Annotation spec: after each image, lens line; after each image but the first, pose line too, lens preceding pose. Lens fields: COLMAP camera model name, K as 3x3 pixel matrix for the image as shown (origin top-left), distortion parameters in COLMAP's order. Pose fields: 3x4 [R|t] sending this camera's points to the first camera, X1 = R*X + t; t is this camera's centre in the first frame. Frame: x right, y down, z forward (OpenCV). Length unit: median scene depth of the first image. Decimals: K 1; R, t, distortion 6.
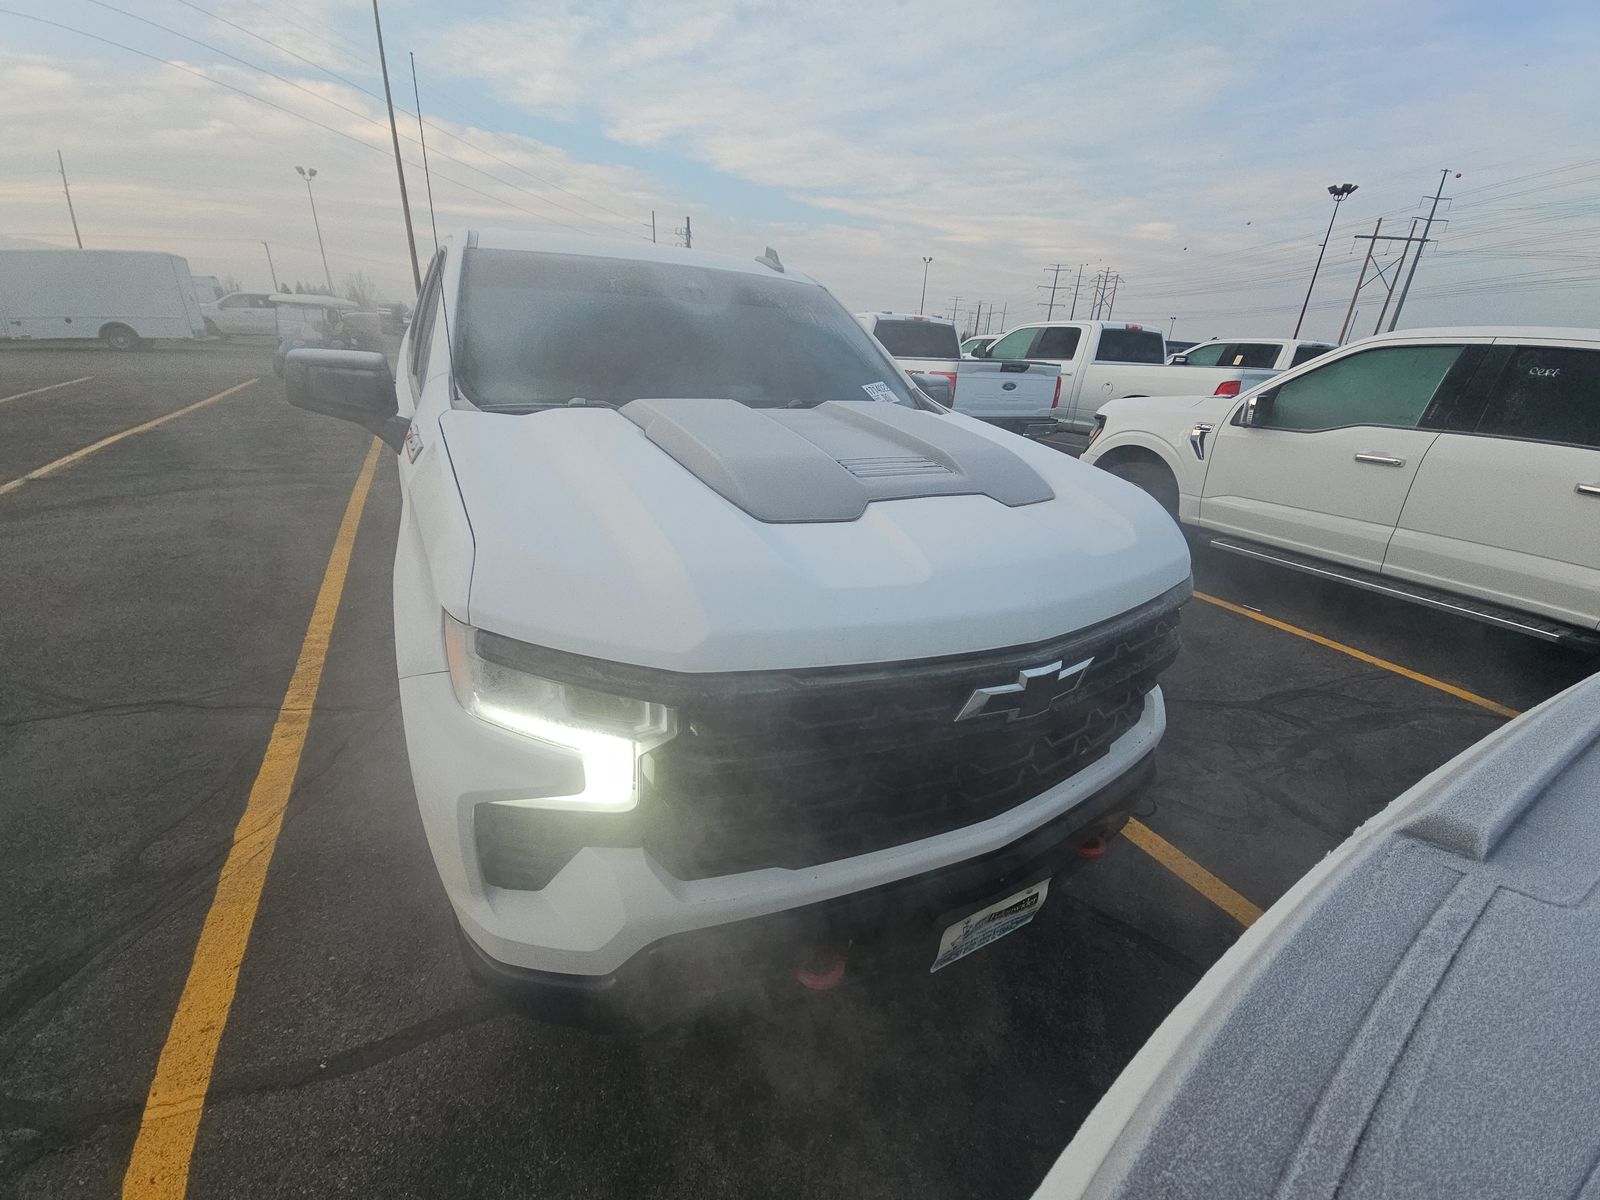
lens RADIAL K [[653.2, 0, 804.4], [0, 653.2, 602.1], [0, 0, 1]] dist [0.015385, -0.011289]
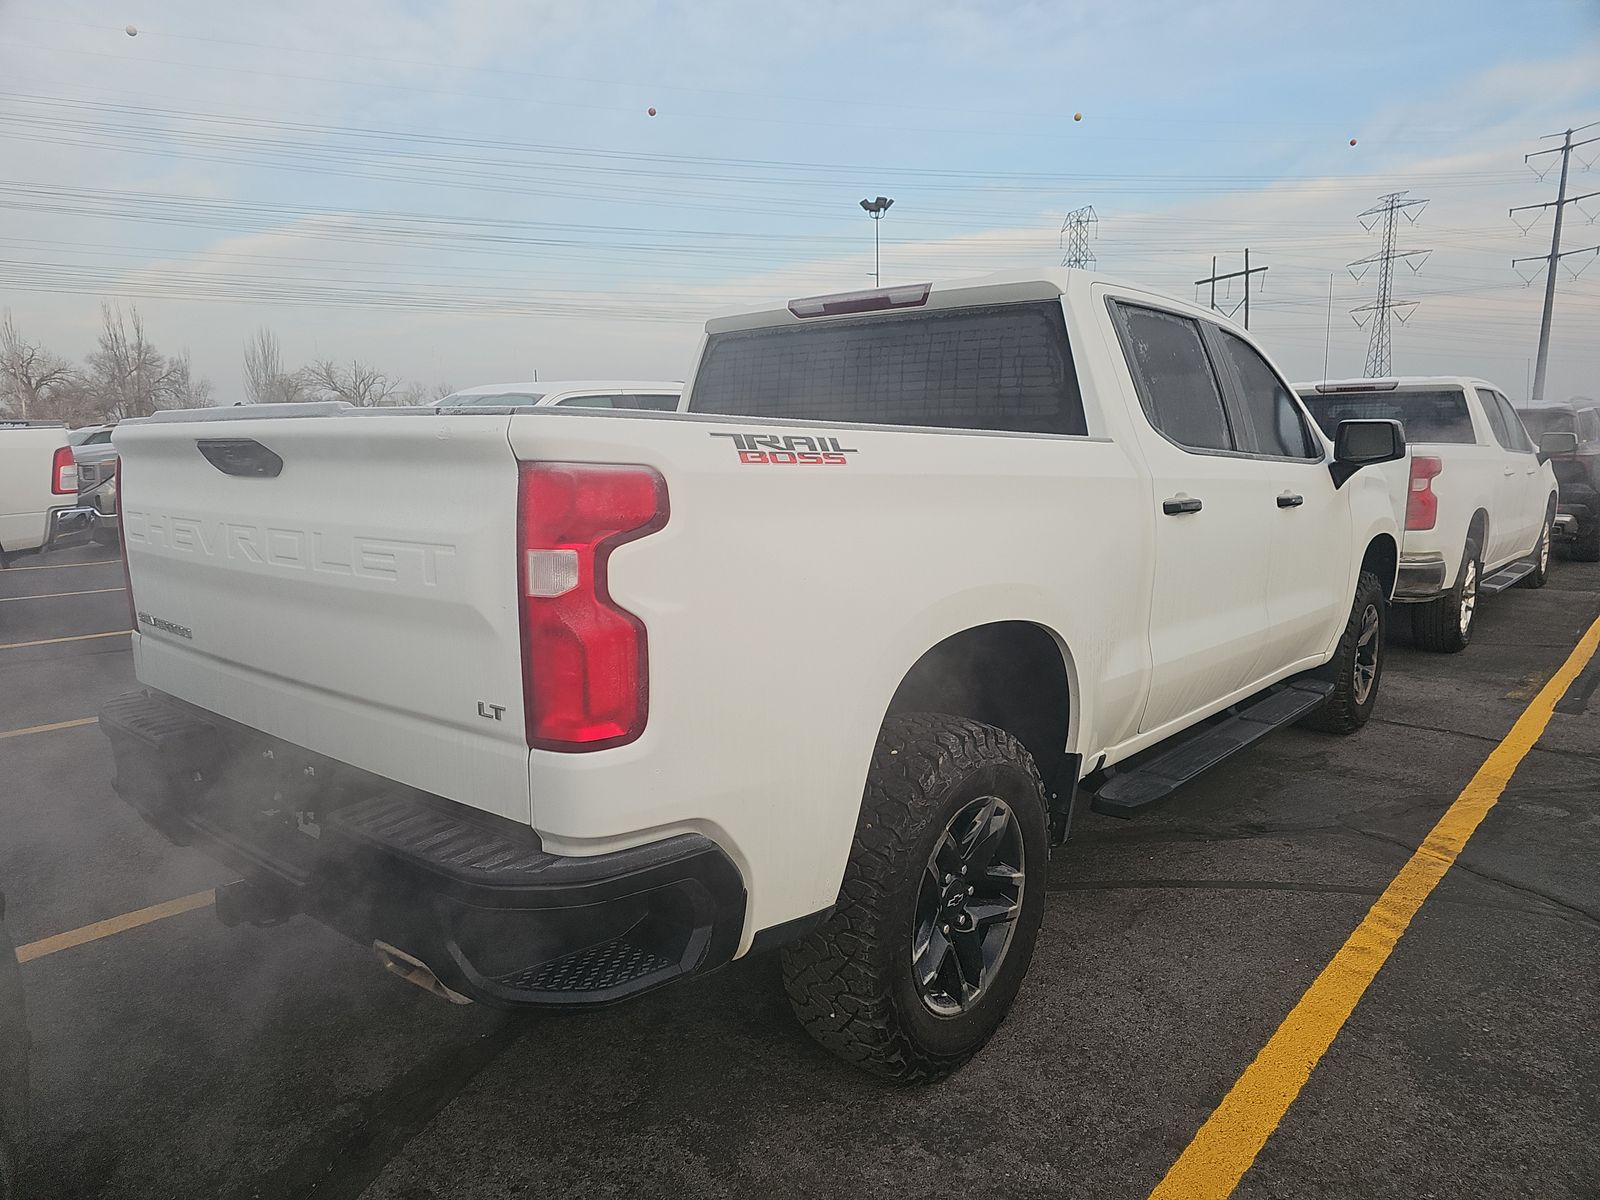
lens RADIAL K [[1051.3, 0, 791.0], [0, 1051.3, 601.7], [0, 0, 1]] dist [0.063345, -0.050096]
pose [[-0.350906, -0.200405, 0.914715, -1.207432], [0.338252, 0.883748, 0.323382, -0.595194], [-0.873184, 0.422880, -0.242325, 1.387029]]
